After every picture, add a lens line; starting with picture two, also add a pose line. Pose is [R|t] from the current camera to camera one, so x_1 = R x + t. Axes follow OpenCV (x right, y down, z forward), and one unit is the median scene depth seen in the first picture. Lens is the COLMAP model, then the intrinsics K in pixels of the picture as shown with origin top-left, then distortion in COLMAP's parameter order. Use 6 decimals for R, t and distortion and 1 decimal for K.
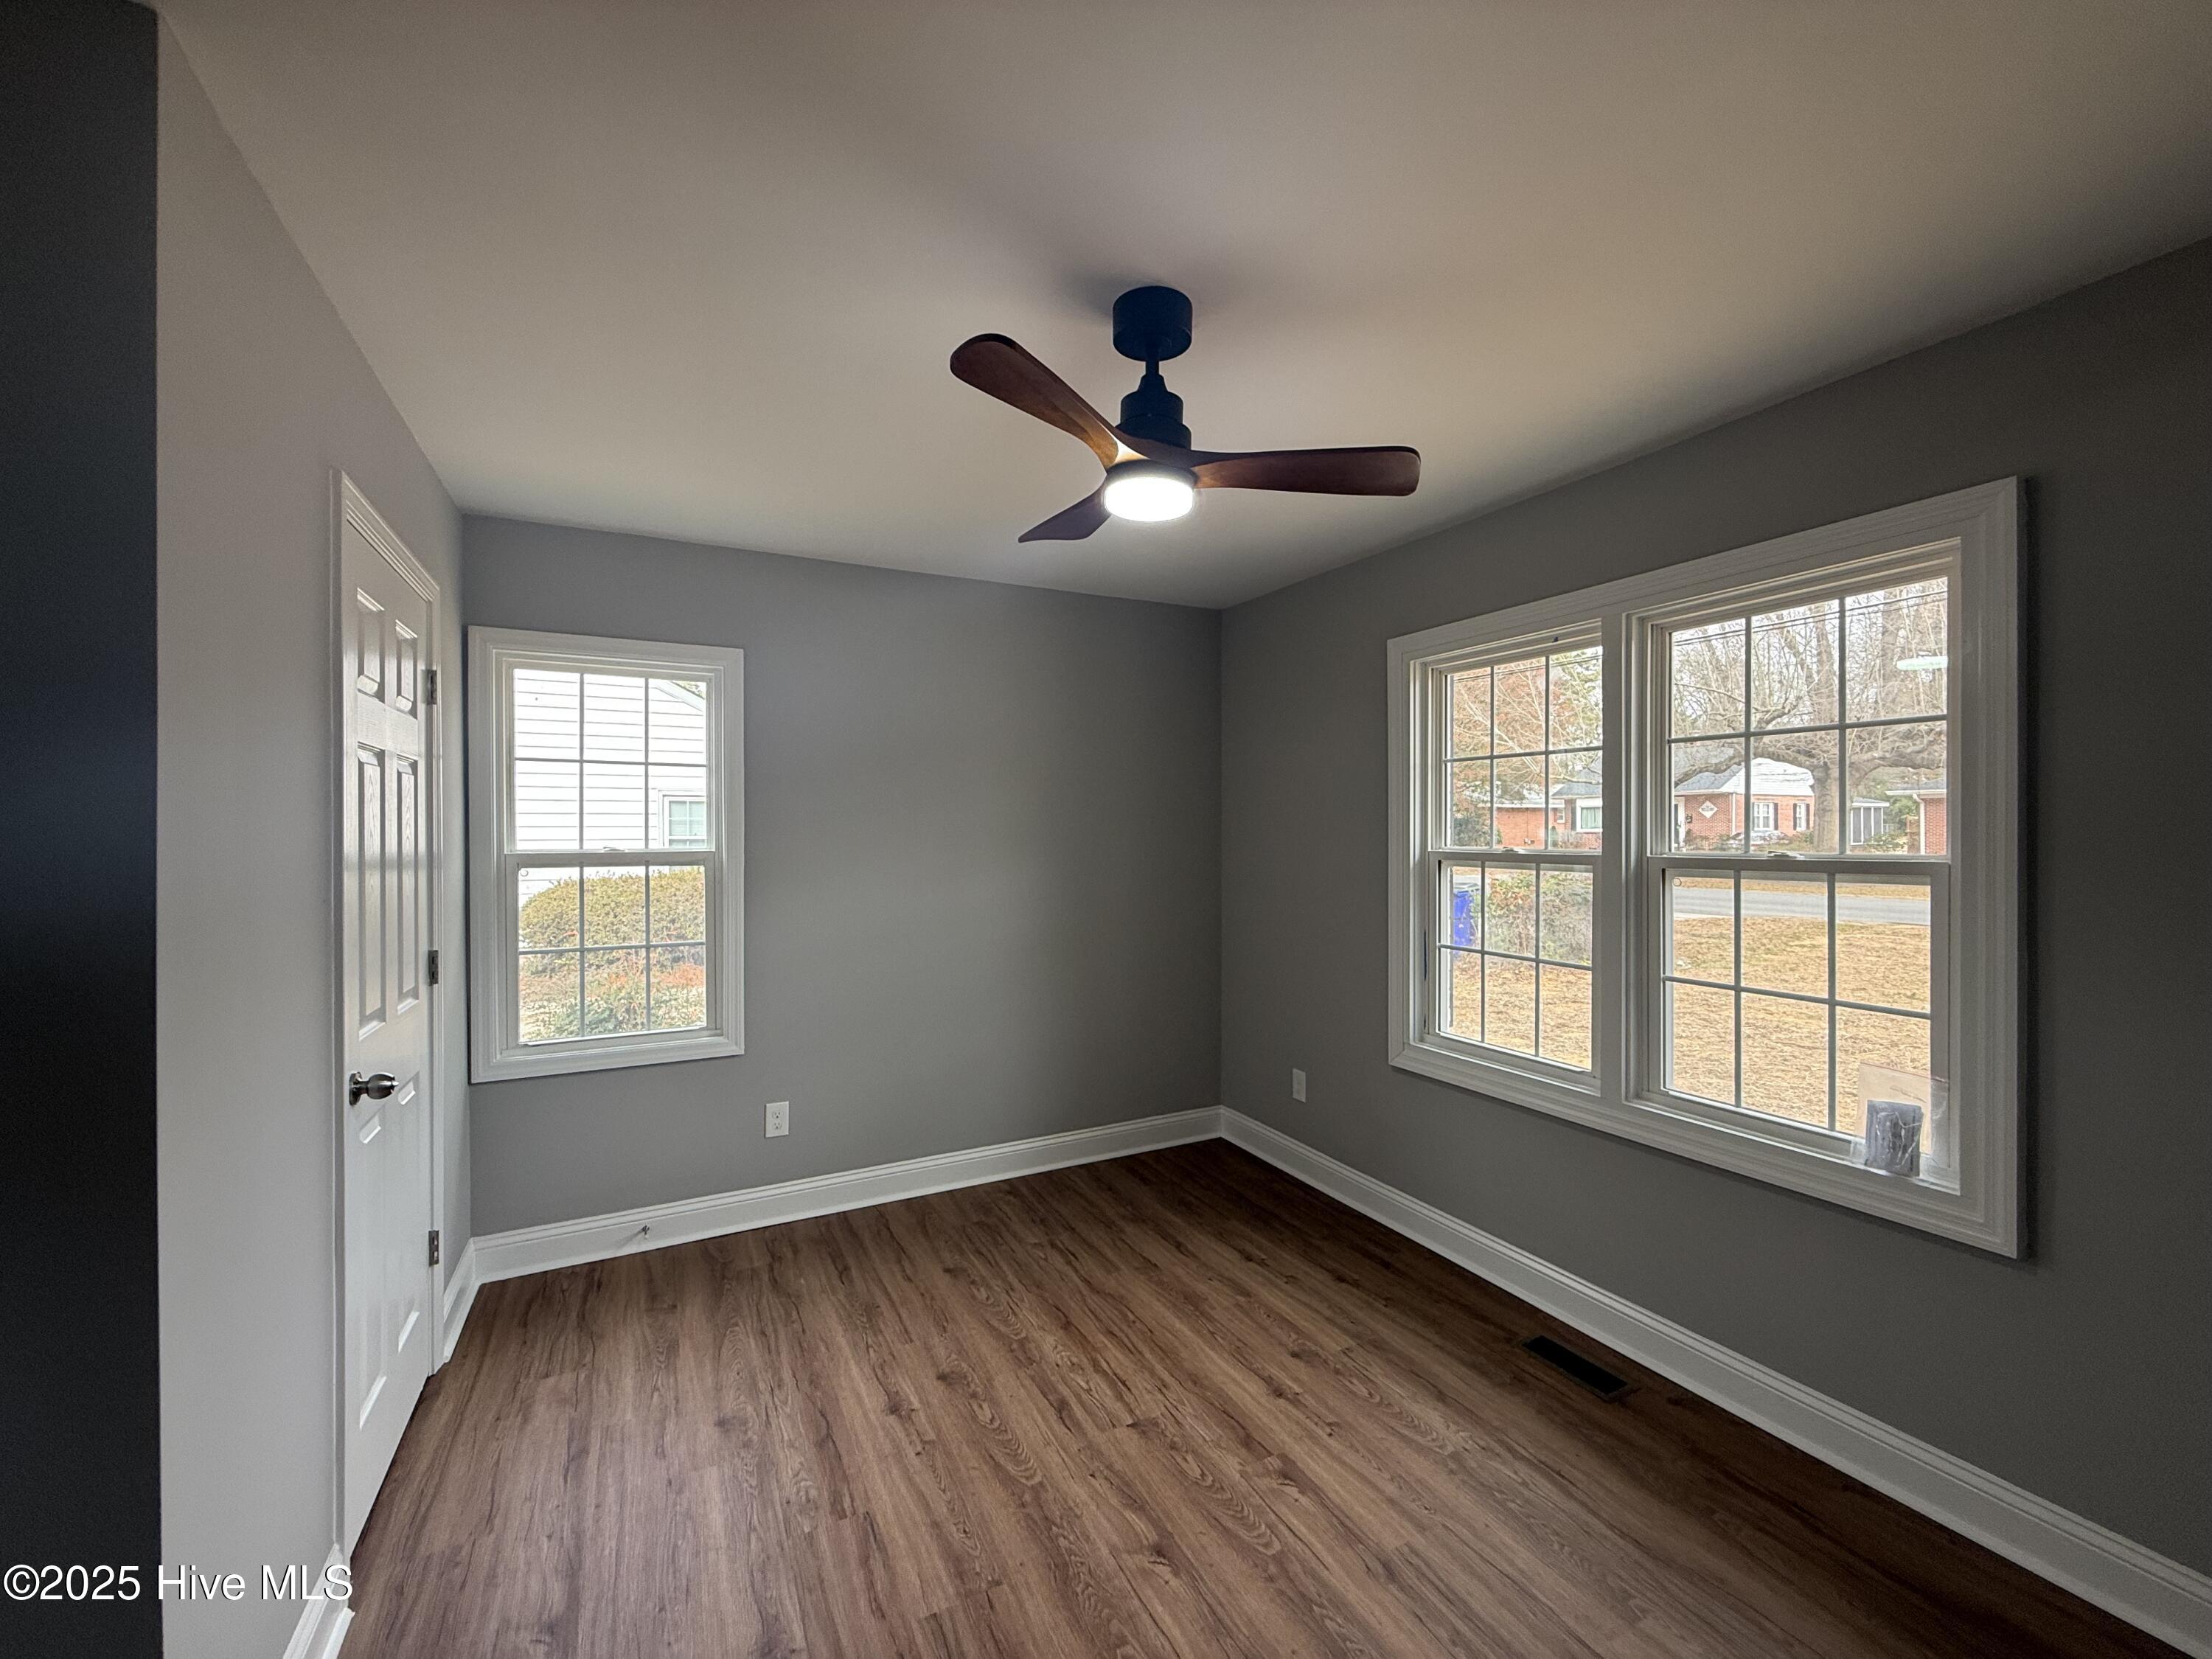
lens RADIAL K [[941.6, 0, 1090.8], [0, 941.6, 851.2], [0, 0, 1]] dist [-0.000862, 0.000000]
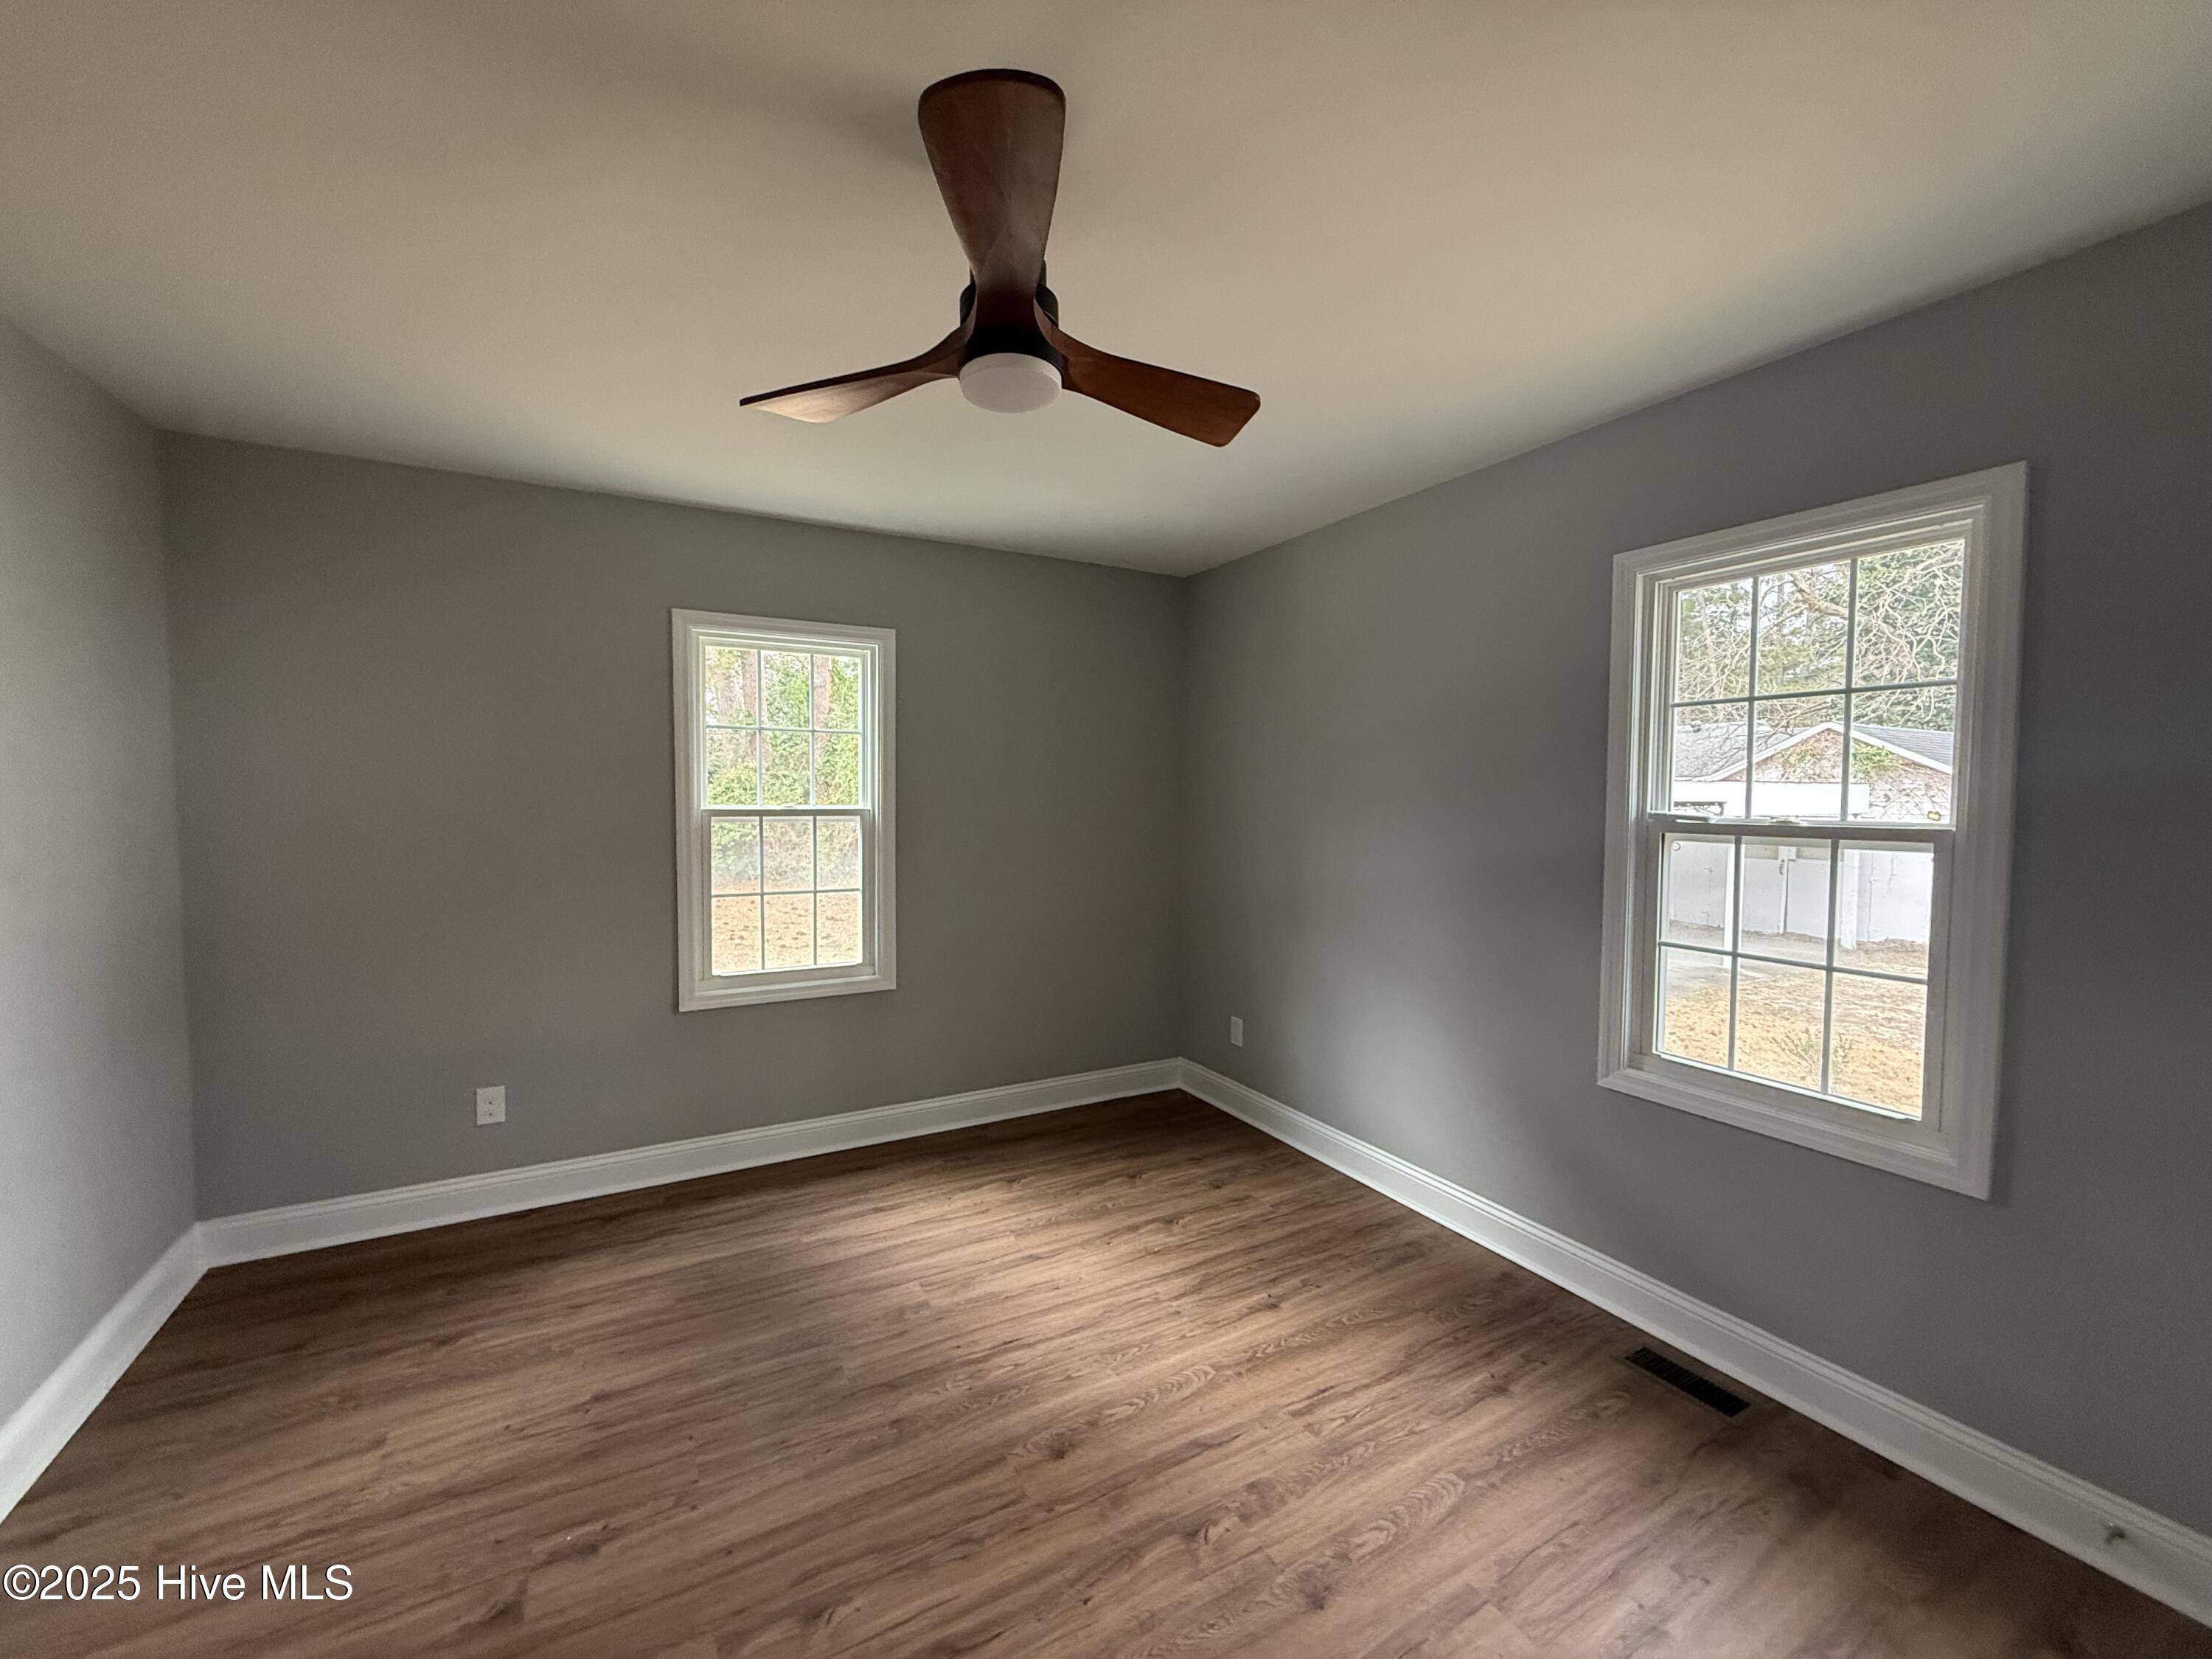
lens RADIAL K [[882.7, 0, 1101.1], [0, 882.7, 832.1], [0, 0, 1]] dist [0.002713, 0.000388]
pose [[0.997173, 0.003686, 0.075054, -0.058339], [-0.005516, 0.999692, 0.024181, -0.002313], [-0.074942, -0.024526, 0.996886, 0.122374]]
